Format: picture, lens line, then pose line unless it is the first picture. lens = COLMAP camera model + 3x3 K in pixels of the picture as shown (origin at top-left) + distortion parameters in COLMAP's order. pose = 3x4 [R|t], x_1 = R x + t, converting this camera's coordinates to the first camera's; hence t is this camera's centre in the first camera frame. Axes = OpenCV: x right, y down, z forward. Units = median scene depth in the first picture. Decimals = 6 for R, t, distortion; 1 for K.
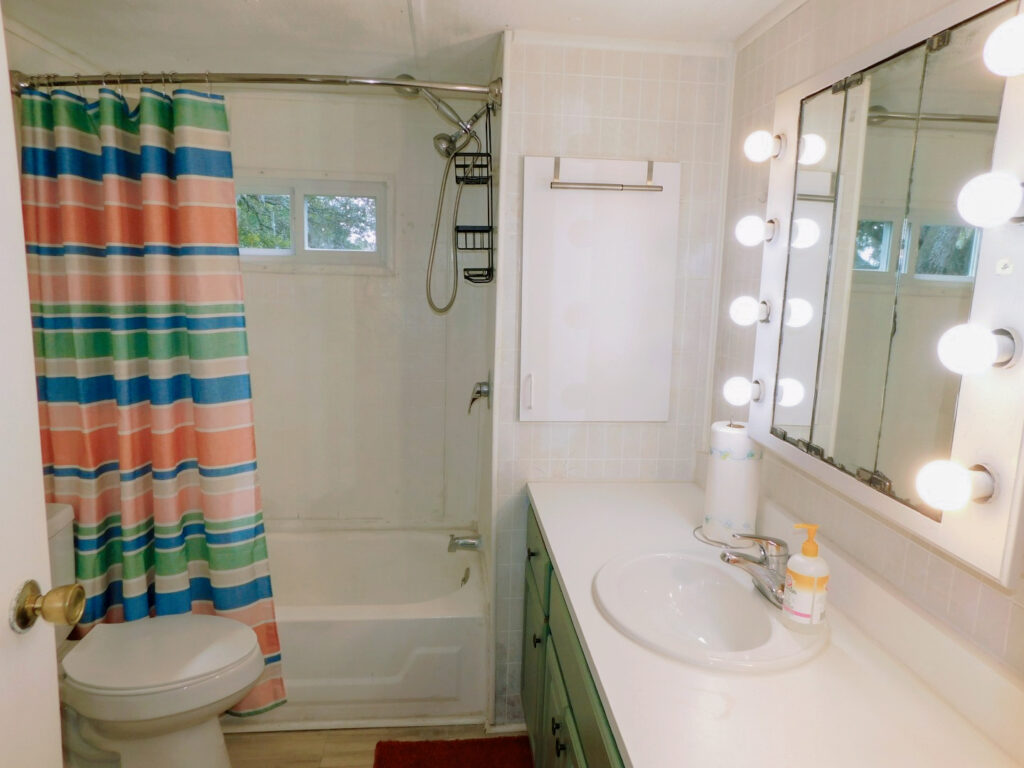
lens RADIAL K [[692.4, 0, 517.1], [0, 692.4, 375.7], [0, 0, 1]] dist [-0.060388, 0.061256]
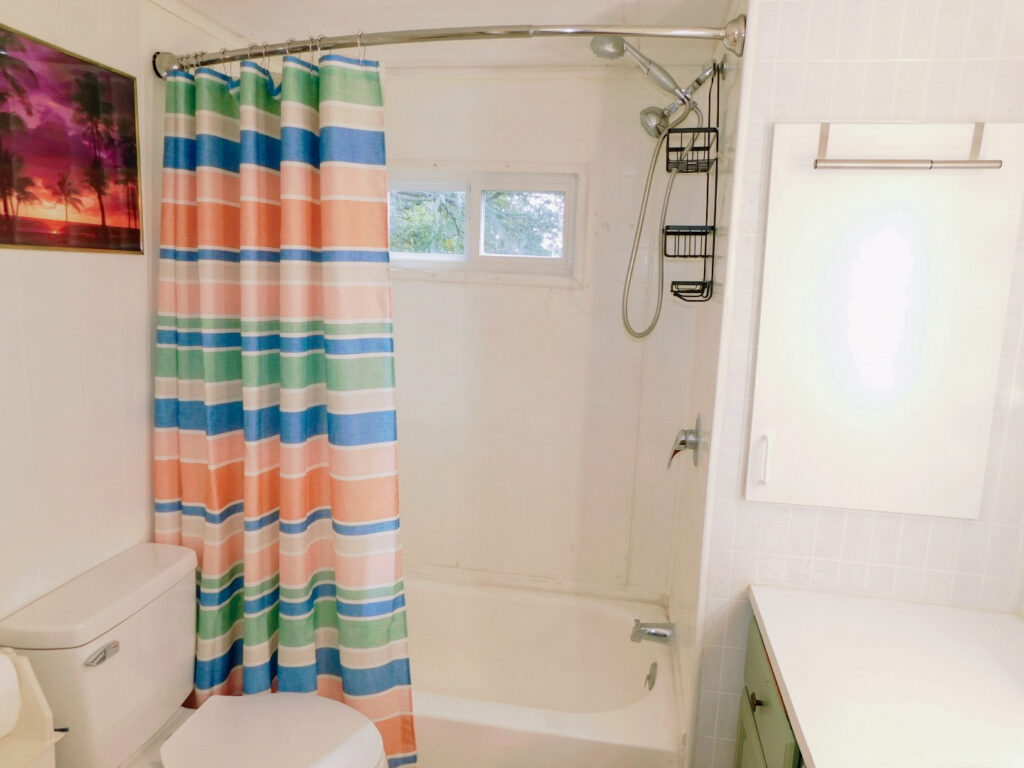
lens RADIAL K [[692.4, 0, 517.1], [0, 692.4, 375.7], [0, 0, 1]] dist [-0.060388, 0.061256]
pose [[0.963624, 0.049597, -0.262618, -0.046221], [-0.051797, 0.998657, -0.001457, -0.051037], [0.262193, 0.015007, 0.964899, 0.272794]]
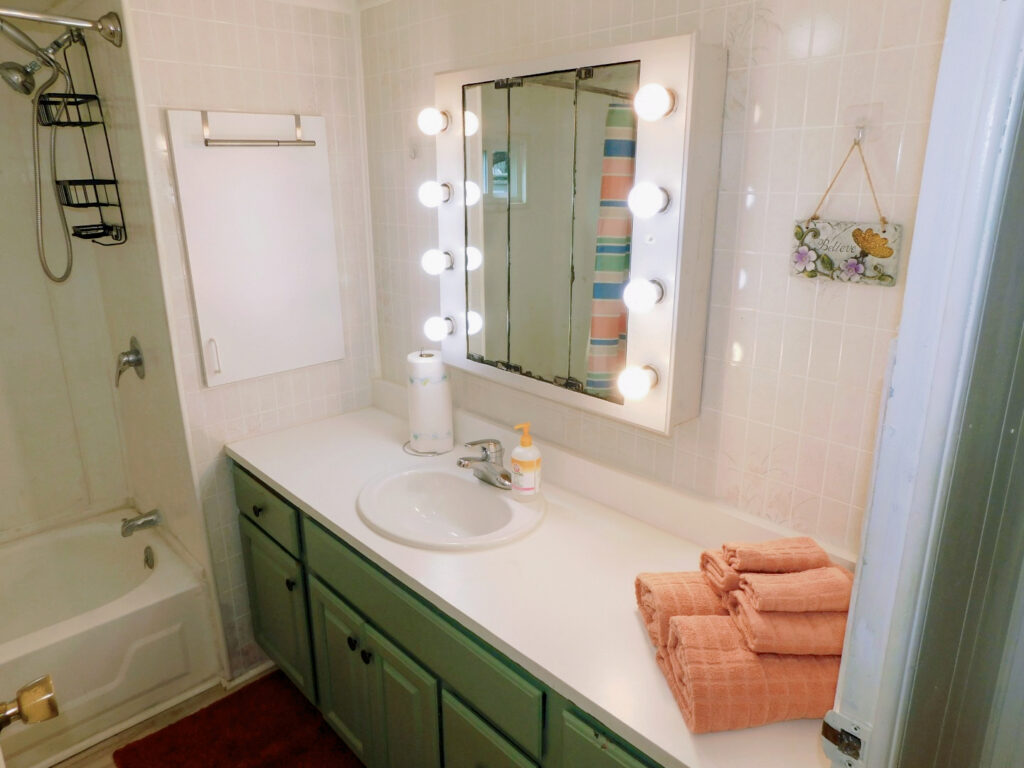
lens RADIAL K [[692.4, 0, 517.1], [0, 692.4, 375.7], [0, 0, 1]] dist [-0.060388, 0.061256]
pose [[0.789559, -0.205407, 0.578277, -0.223289], [0.121106, 0.975941, 0.181306, -0.078437], [-0.601606, -0.073119, 0.795439, -0.043384]]
